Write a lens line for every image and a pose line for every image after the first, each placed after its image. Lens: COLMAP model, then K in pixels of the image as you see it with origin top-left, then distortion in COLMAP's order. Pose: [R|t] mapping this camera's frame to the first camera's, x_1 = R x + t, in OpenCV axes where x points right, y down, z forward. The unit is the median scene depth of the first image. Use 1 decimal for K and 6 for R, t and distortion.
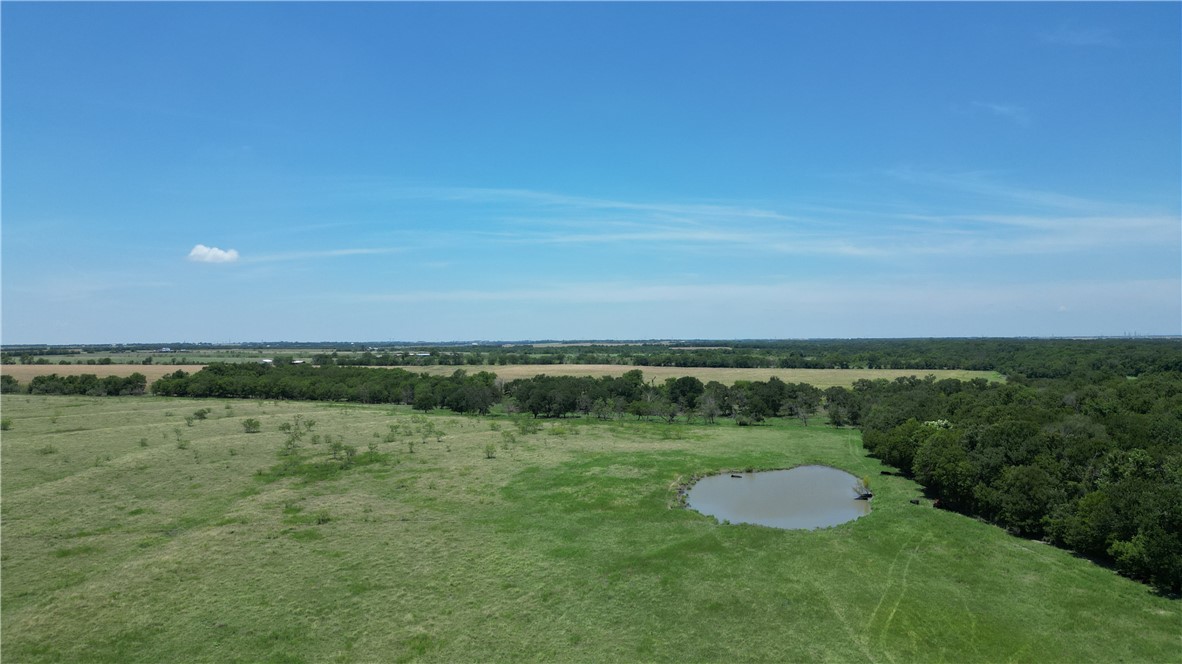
lens RADIAL K [[815.5, 0, 591.0], [0, 815.5, 332.0], [0, 0, 1]] dist [0.099469, -0.127086]
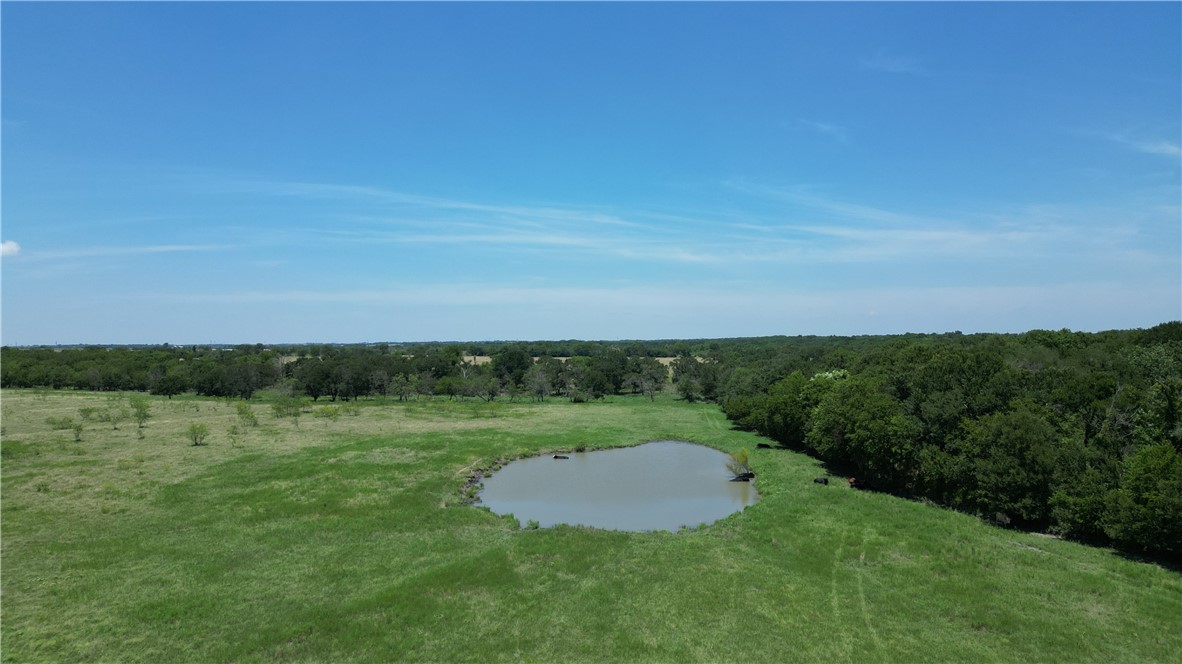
lens RADIAL K [[815.5, 0, 591.0], [0, 815.5, 332.0], [0, 0, 1]] dist [0.099469, -0.127086]
pose [[0.982309, 0.002312, 0.187252, 0.061135], [-0.001532, 0.999990, -0.004311, 0.061729], [-0.187260, 0.003948, 0.982303, 0.267765]]
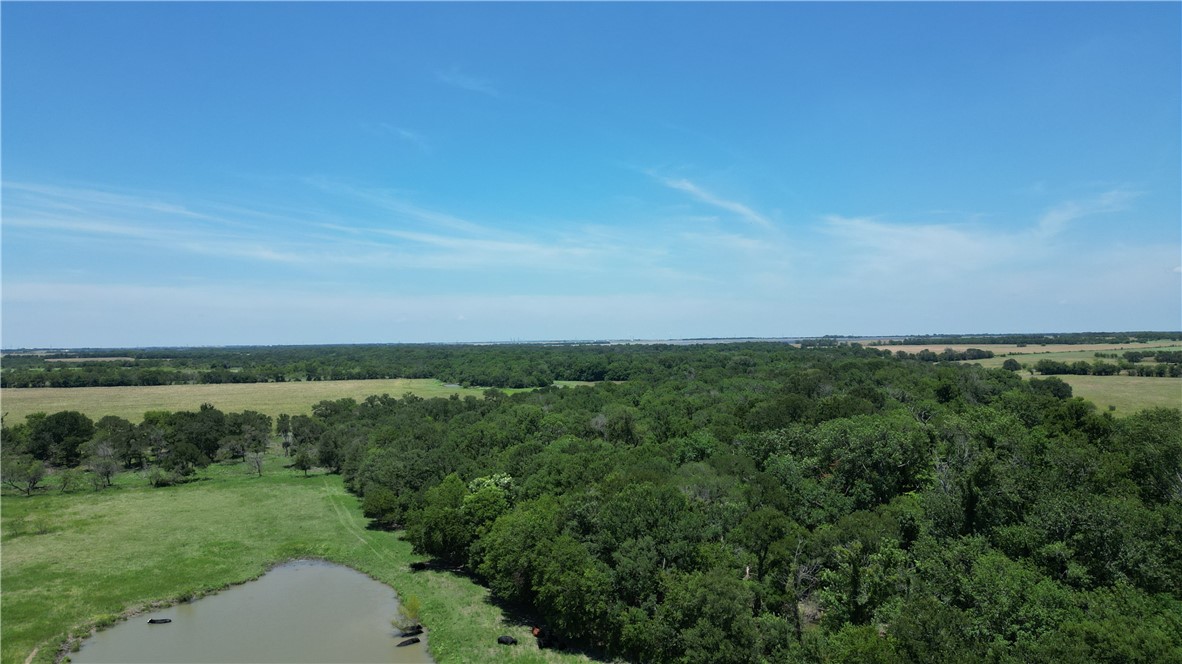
lens RADIAL K [[823.7, 0, 543.8], [0, 823.7, 333.8], [0, 0, 1]] dist [0.140815, -0.128876]
pose [[0.811600, -0.000461, 0.584213, 0.049512], [0.003749, 0.999983, -0.004420, -0.004917], [-0.584202, 0.005778, 0.811588, 0.349406]]
